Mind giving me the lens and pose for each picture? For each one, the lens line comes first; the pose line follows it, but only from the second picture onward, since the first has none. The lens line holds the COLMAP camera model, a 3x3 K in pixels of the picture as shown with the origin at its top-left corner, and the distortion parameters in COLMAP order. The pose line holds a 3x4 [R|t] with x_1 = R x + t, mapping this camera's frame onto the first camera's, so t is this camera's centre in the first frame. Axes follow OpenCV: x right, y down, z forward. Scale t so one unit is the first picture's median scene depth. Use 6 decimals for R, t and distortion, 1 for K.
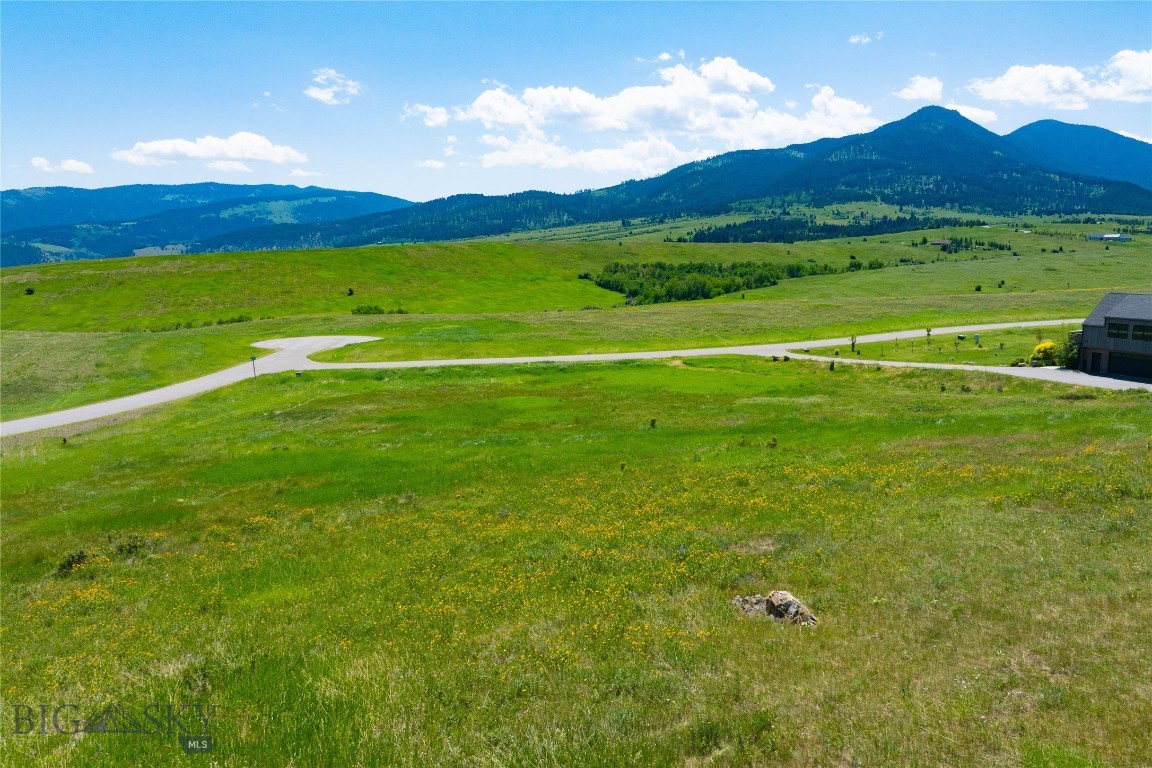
lens RADIAL K [[810.3, 0, 581.2], [0, 810.3, 382.4], [0, 0, 1]] dist [-0.040104, 0.001586]
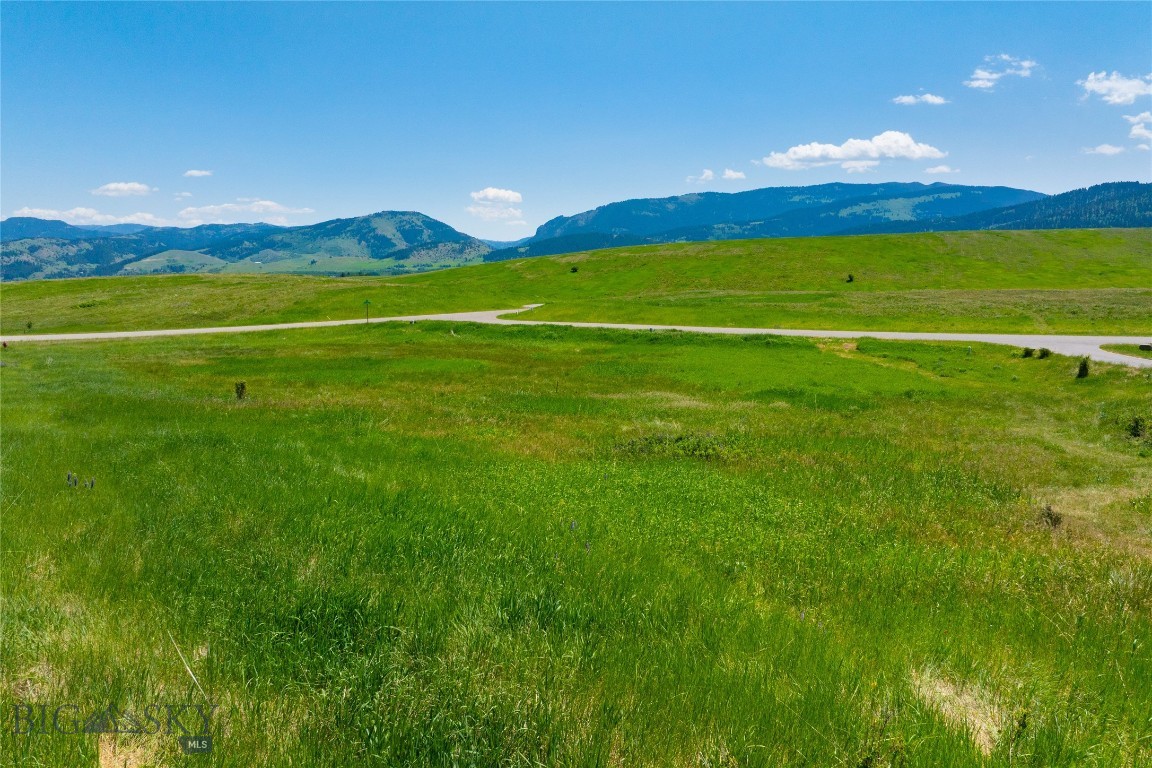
lens RADIAL K [[810.3, 0, 581.2], [0, 810.3, 382.4], [0, 0, 1]] dist [-0.040104, 0.001586]
pose [[0.744998, 0.106161, -0.658565, 0.055982], [-0.105576, 0.993577, 0.040733, -0.000150], [0.658659, 0.039183, 0.751421, 0.066165]]
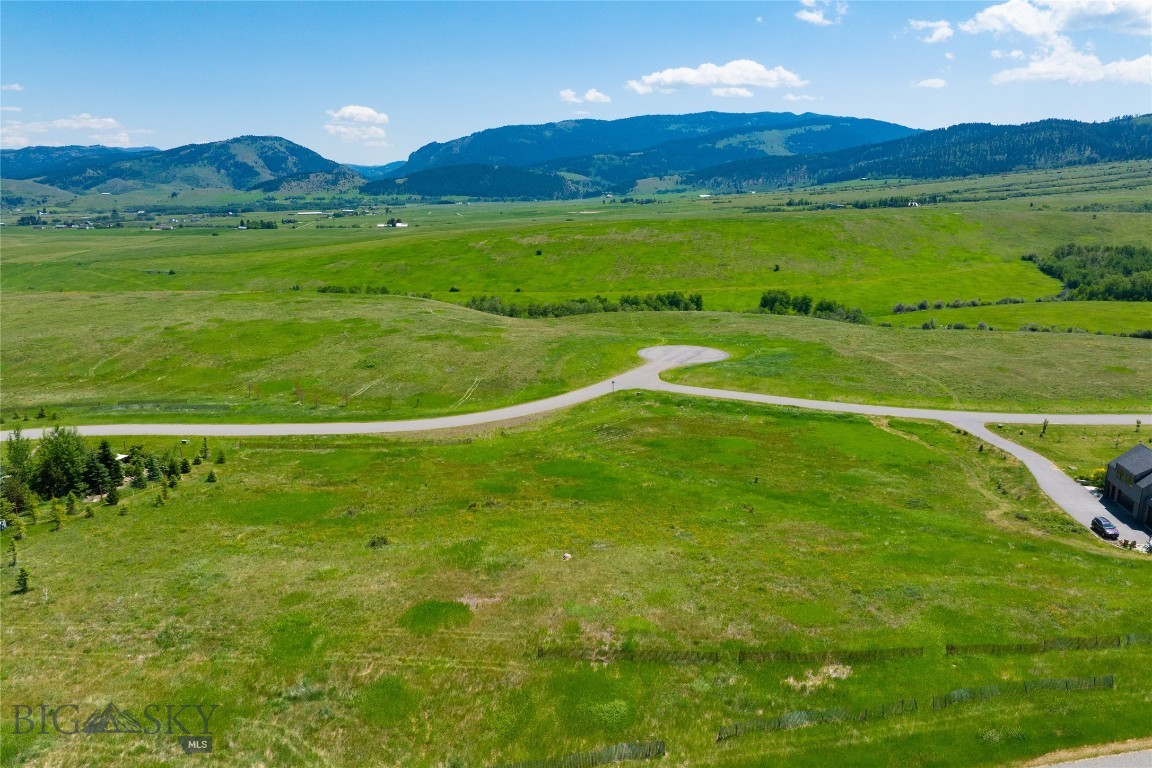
lens RADIAL K [[827.8, 0, 582.6], [0, 827.8, 384.4], [0, 0, 1]] dist [-0.035122, -0.002285]
pose [[0.839933, 0.139945, -0.524336, 0.064079], [-0.094731, 0.989154, 0.112255, -0.030435], [0.534359, -0.044616, 0.844080, -0.071525]]
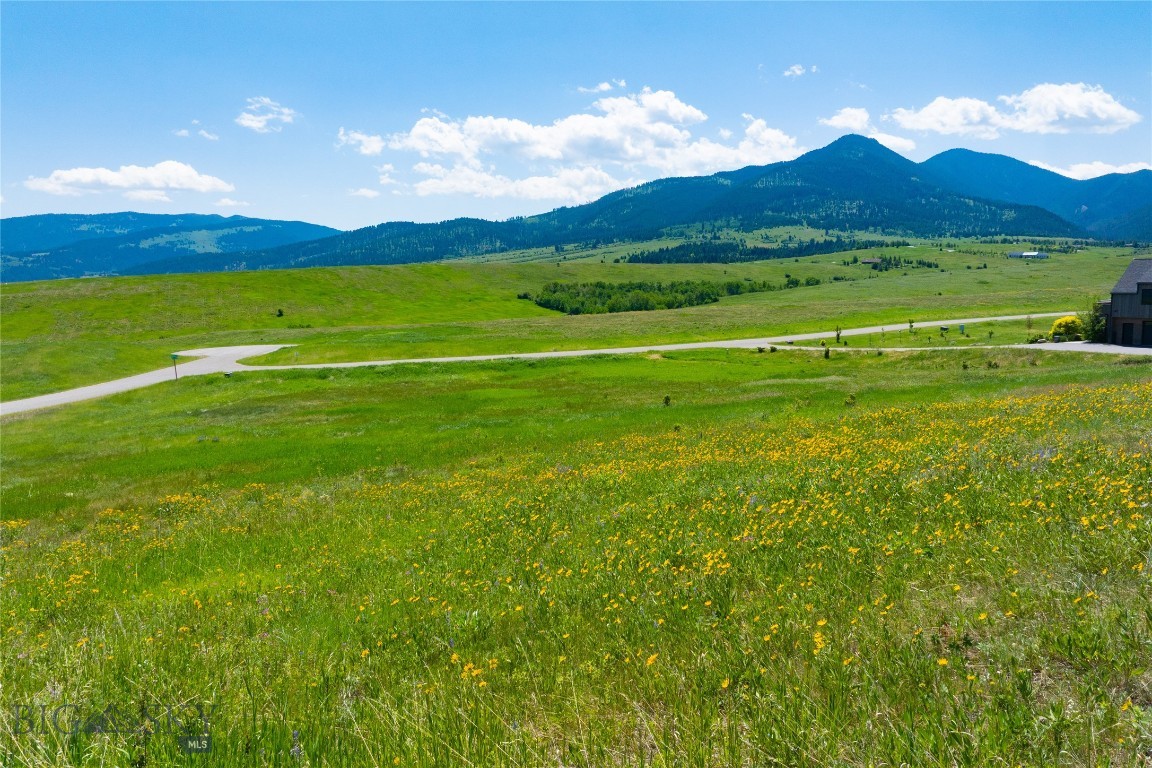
lens RADIAL K [[810.3, 0, 581.2], [0, 810.3, 382.4], [0, 0, 1]] dist [-0.040104, 0.001586]
pose [[0.996484, -0.020124, 0.081337, -0.006072], [0.022864, 0.999197, -0.032892, 0.005097], [-0.080609, 0.034636, 0.996144, 0.015434]]
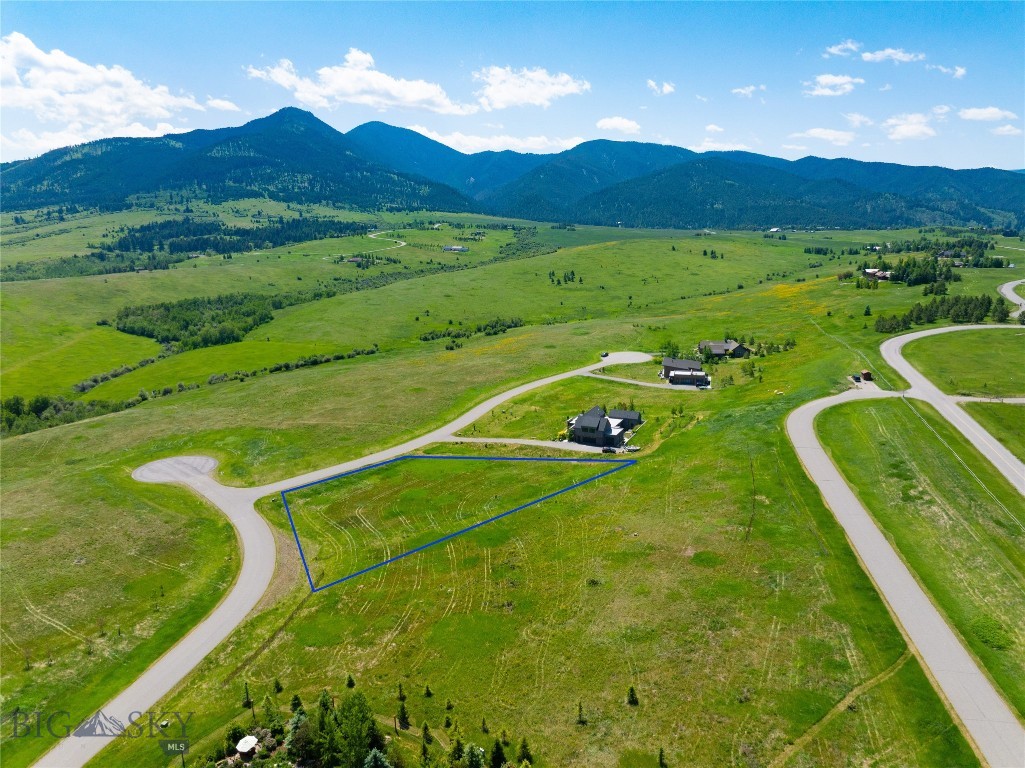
lens RADIAL K [[721.6, 0, 512.5], [0, 721.6, 384.0], [0, 0, 1]] dist [-0.045388, -0.000514]
pose [[0.765111, -0.146729, 0.626958, -0.142350], [0.107413, 0.989131, 0.100408, -0.060606], [-0.634877, -0.009480, 0.772555, -0.112267]]
